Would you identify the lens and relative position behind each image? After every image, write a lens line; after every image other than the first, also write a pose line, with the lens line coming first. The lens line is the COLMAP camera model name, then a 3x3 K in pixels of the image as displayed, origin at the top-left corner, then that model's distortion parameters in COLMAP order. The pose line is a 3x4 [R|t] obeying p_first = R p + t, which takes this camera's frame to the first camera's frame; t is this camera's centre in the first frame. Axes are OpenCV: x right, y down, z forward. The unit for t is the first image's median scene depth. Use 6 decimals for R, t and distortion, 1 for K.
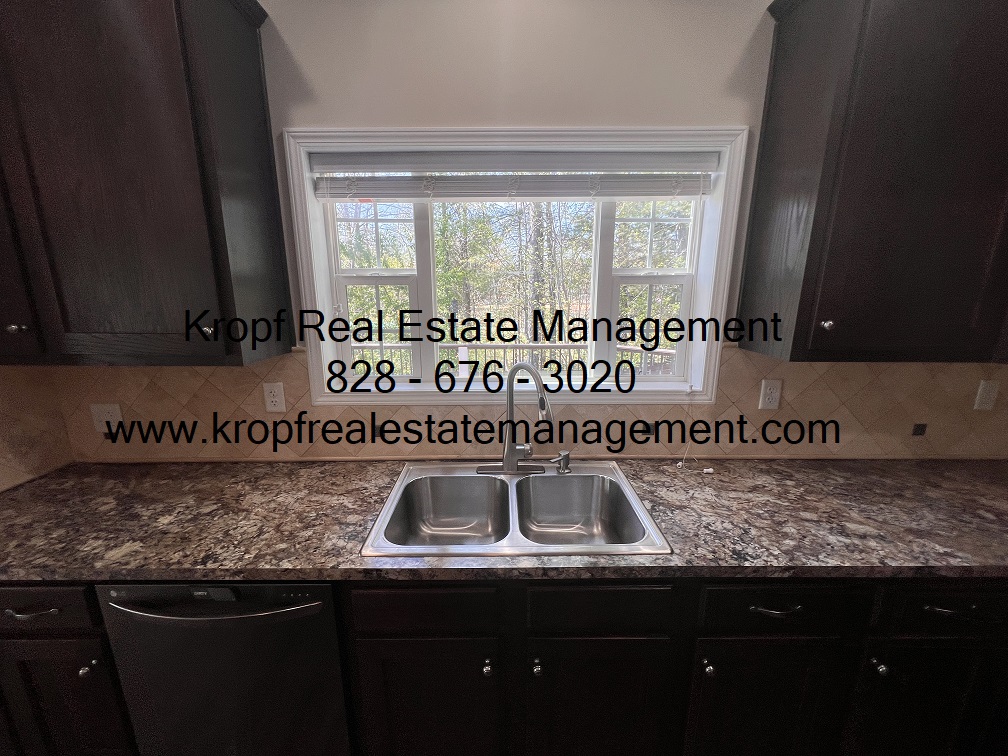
lens RADIAL K [[403.4, 0, 504.0], [0, 403.4, 378.0], [0, 0, 1]] dist [-0.000649, -0.000122]
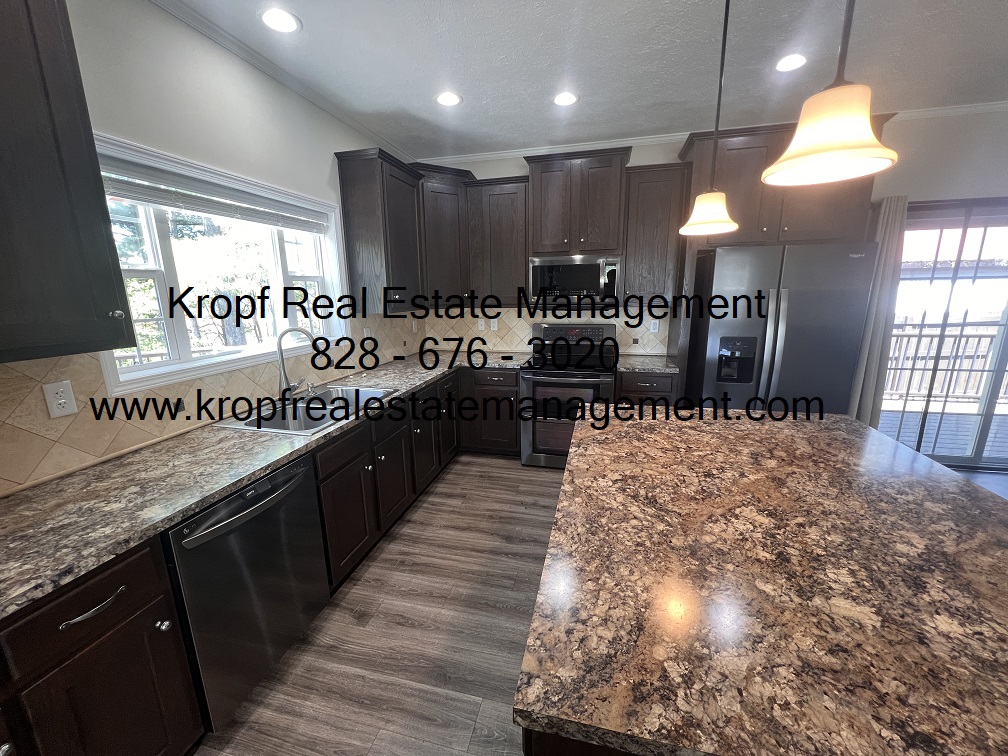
lens RADIAL K [[403.4, 0, 504.0], [0, 403.4, 378.0], [0, 0, 1]] dist [-0.000117, -0.000024]
pose [[0.236468, -0.210788, 0.948500, -1.264615], [0.224166, 0.961685, 0.157832, 0.087736], [-0.945427, 0.175300, 0.274660, -0.209066]]
